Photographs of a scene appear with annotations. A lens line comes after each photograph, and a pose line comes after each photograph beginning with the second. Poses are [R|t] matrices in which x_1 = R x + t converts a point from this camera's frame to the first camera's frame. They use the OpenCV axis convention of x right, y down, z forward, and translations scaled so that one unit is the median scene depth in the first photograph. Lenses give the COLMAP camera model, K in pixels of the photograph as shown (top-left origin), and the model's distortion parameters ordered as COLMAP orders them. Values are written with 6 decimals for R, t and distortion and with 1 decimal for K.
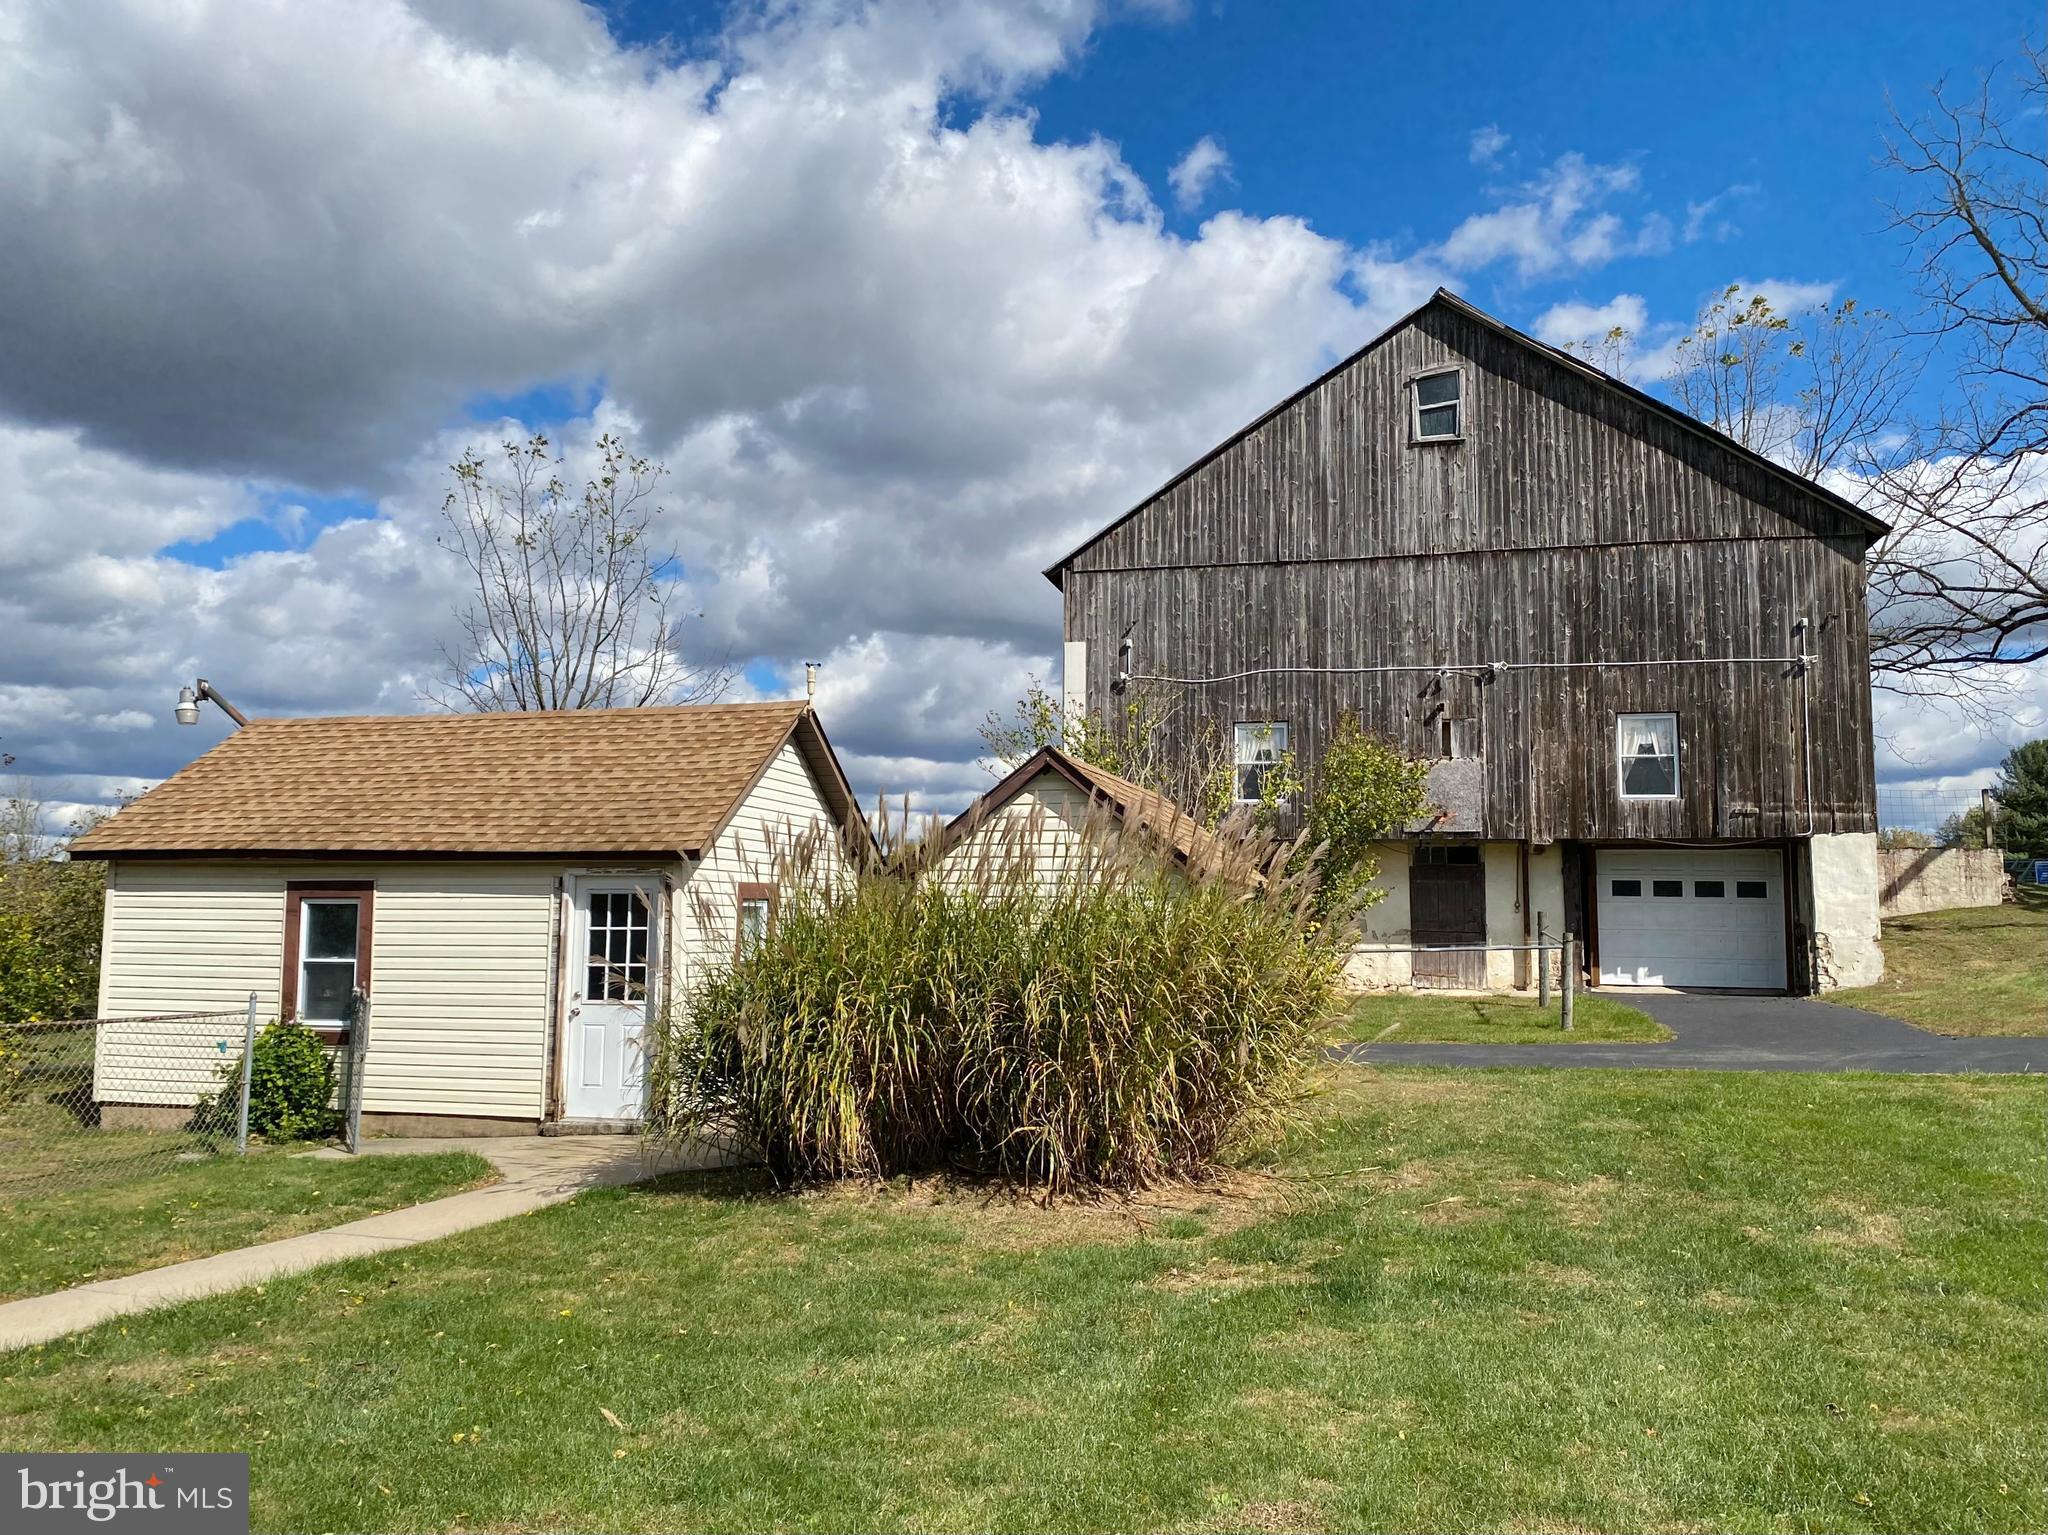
lens RADIAL K [[1547.6, 0, 1041.8], [0, 1547.6, 761.9], [0, 0, 1]] dist [0.122718, -0.209654]
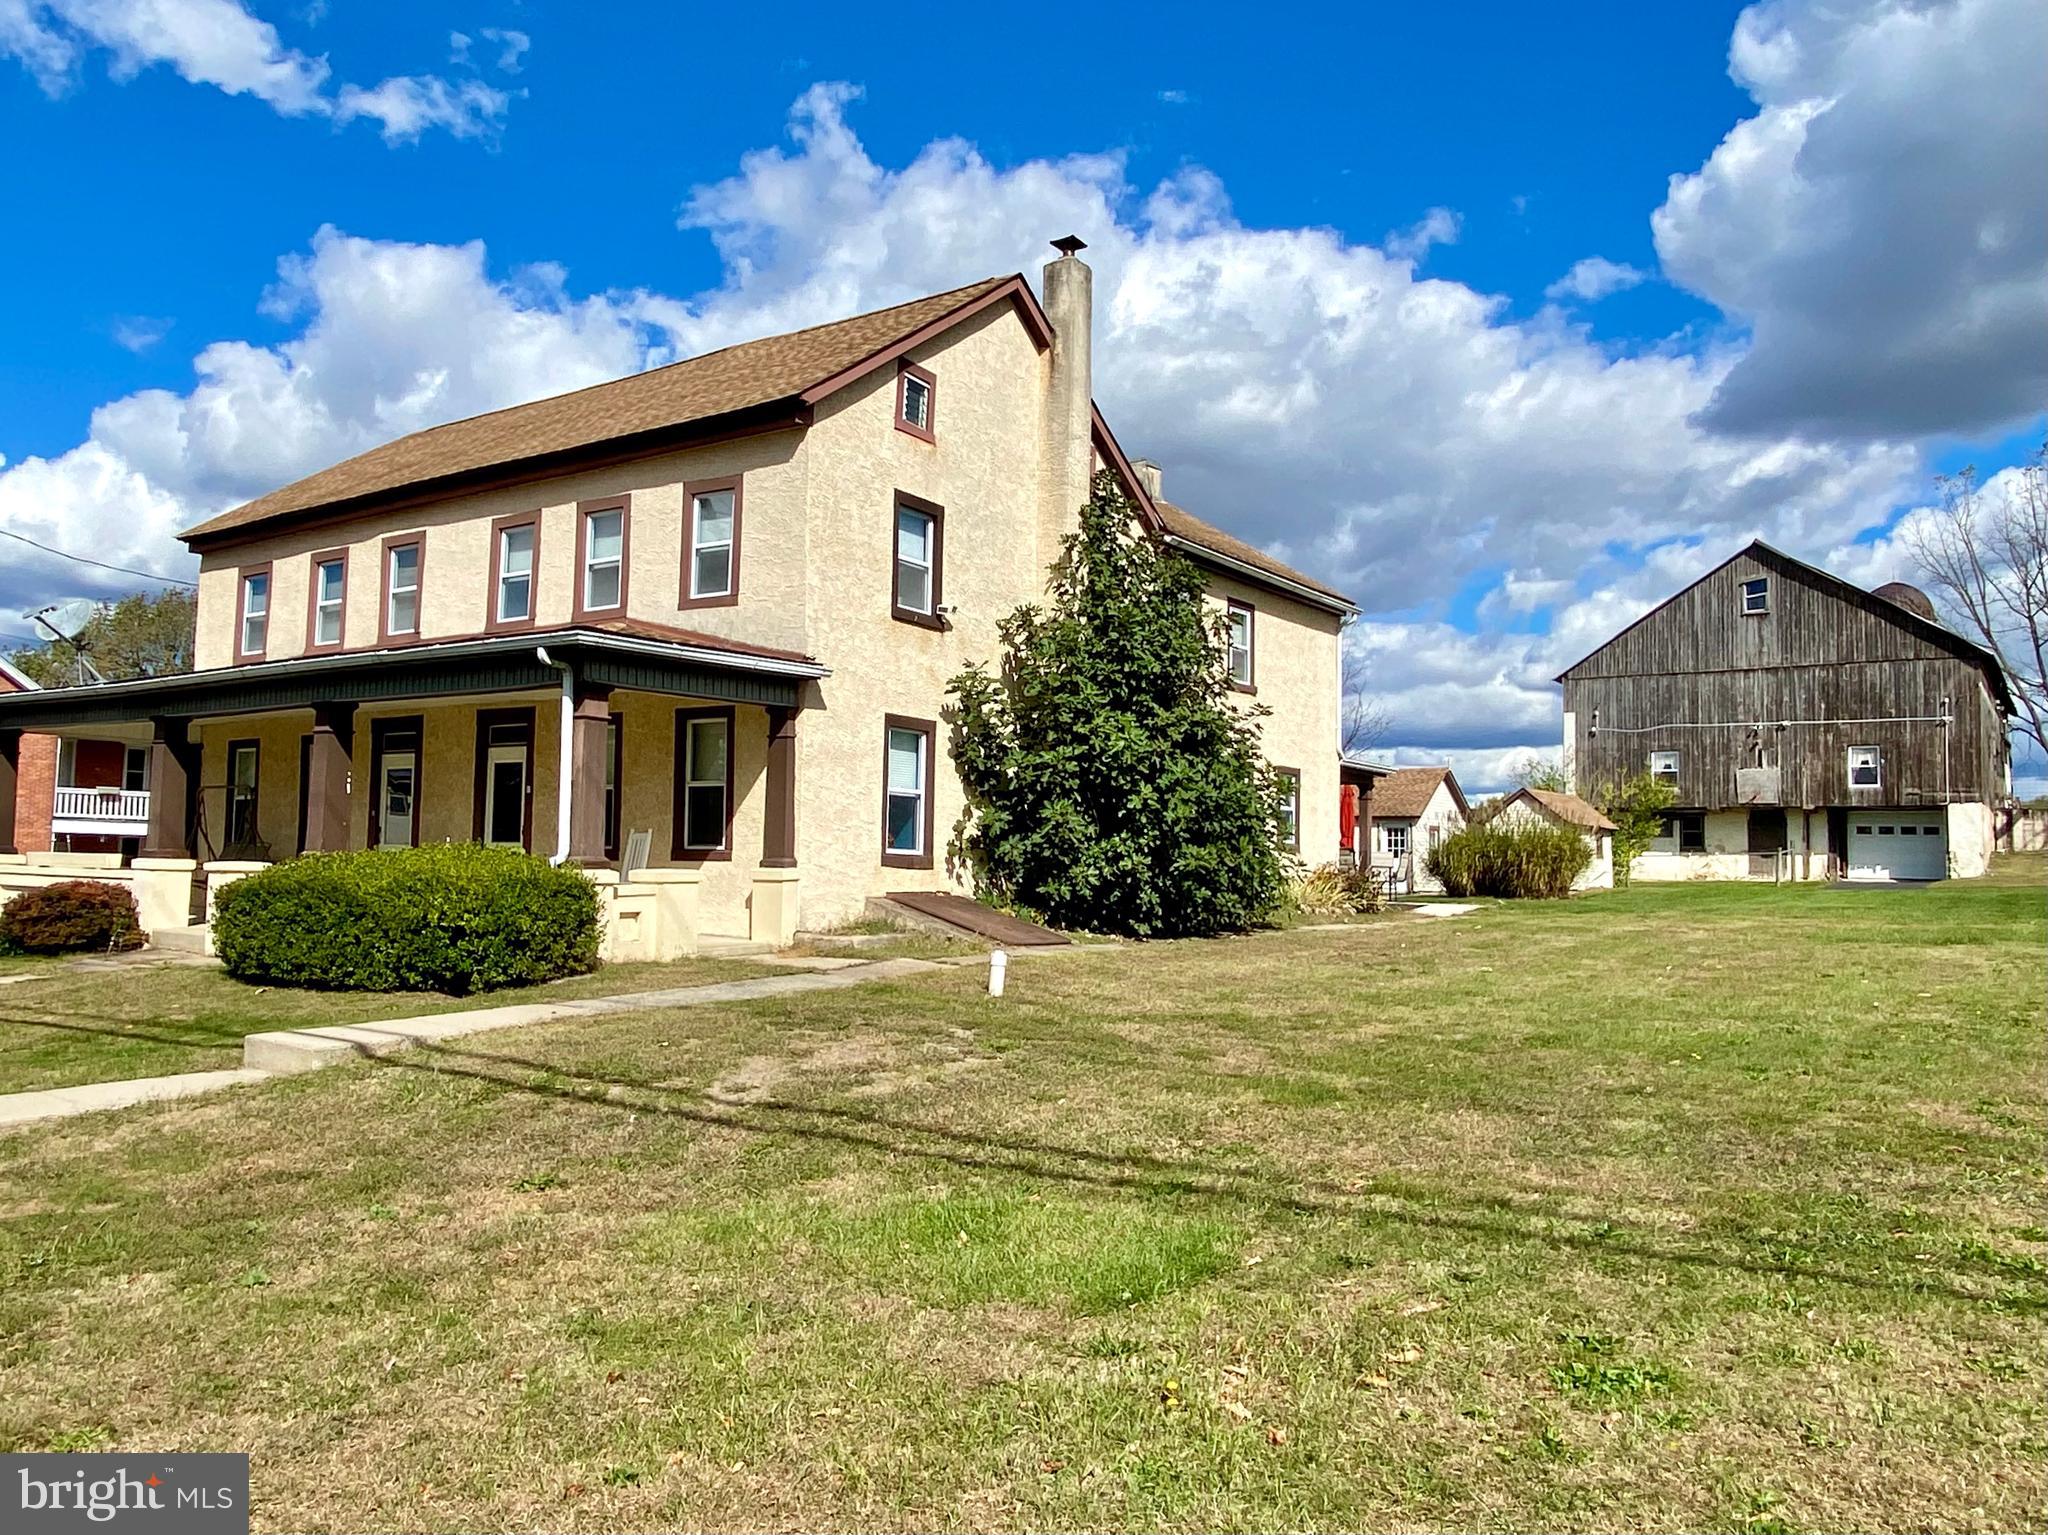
lens RADIAL K [[1446.9, 0, 1024.0], [0, 1446.9, 767.5], [0, 0, 1]] dist [0.033335, -0.004321]
pose [[0.919365, -0.015916, -0.393083, 0.123276], [0.028734, 0.999229, 0.026746, -0.083777], [0.392354, -0.035884, 0.919114, -1.183076]]
